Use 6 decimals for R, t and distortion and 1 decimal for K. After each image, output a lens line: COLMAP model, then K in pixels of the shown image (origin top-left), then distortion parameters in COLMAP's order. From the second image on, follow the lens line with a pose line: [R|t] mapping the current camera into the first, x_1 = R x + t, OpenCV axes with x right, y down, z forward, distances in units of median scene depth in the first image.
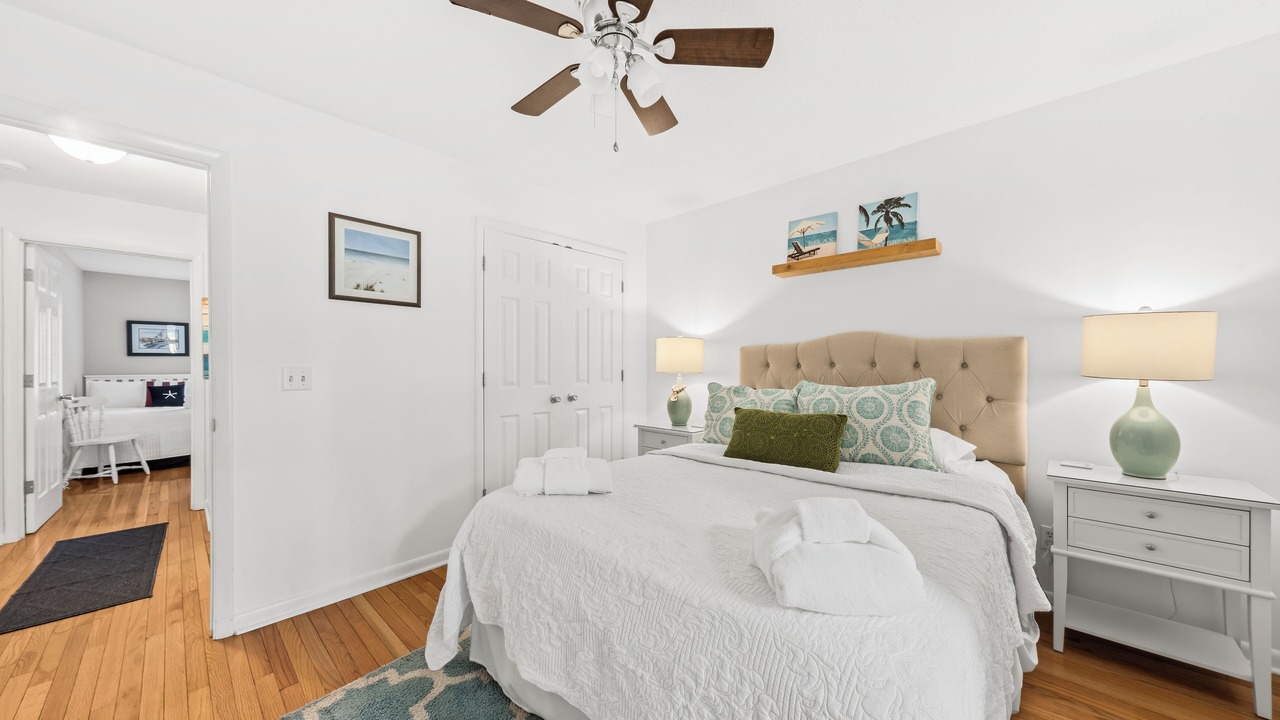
lens RADIAL K [[507.2, 0, 640.0], [0, 507.2, 360.0], [0, 0, 1]] dist [0.010007, 0.000169]
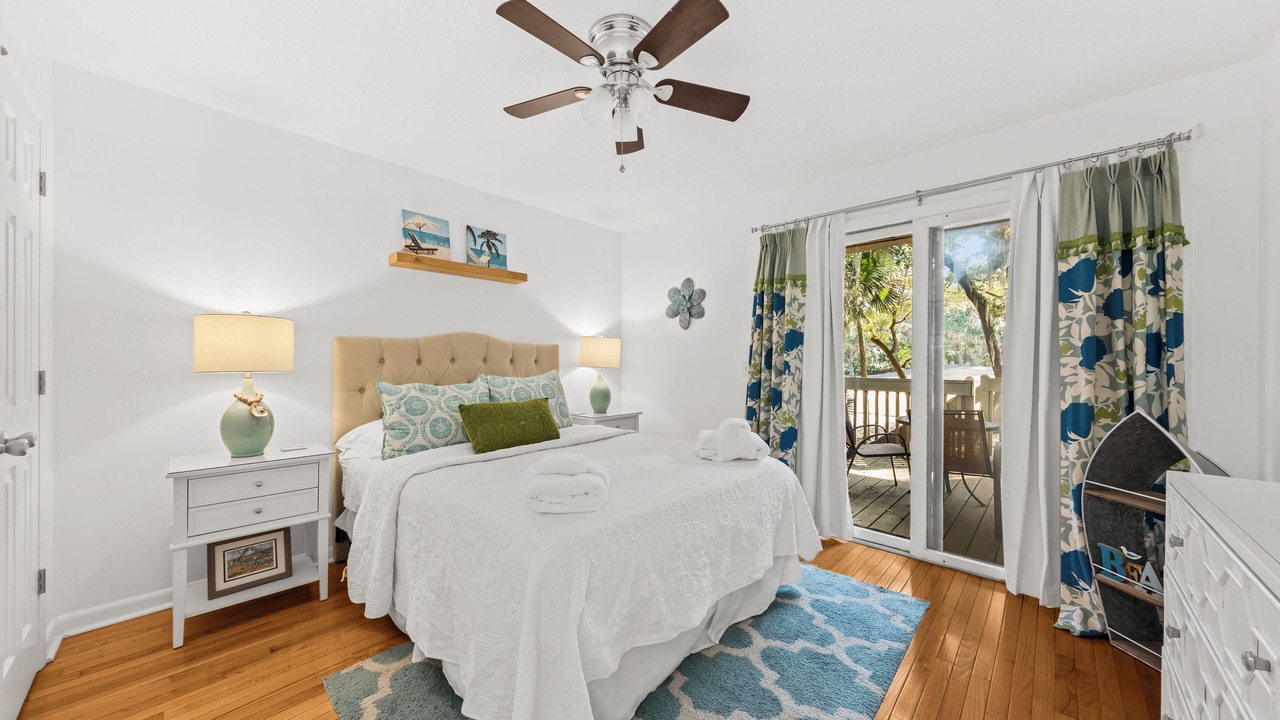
lens RADIAL K [[504.0, 0, 640.8], [0, 504.0, 366.7], [0, 0, 1]] dist [0.010018, -0.000023]
pose [[-0.152976, -0.010353, 0.988176, -0.761543], [-0.014550, 0.999860, 0.008223, 0.007785], [-0.988123, -0.013120, -0.153106, 0.755443]]
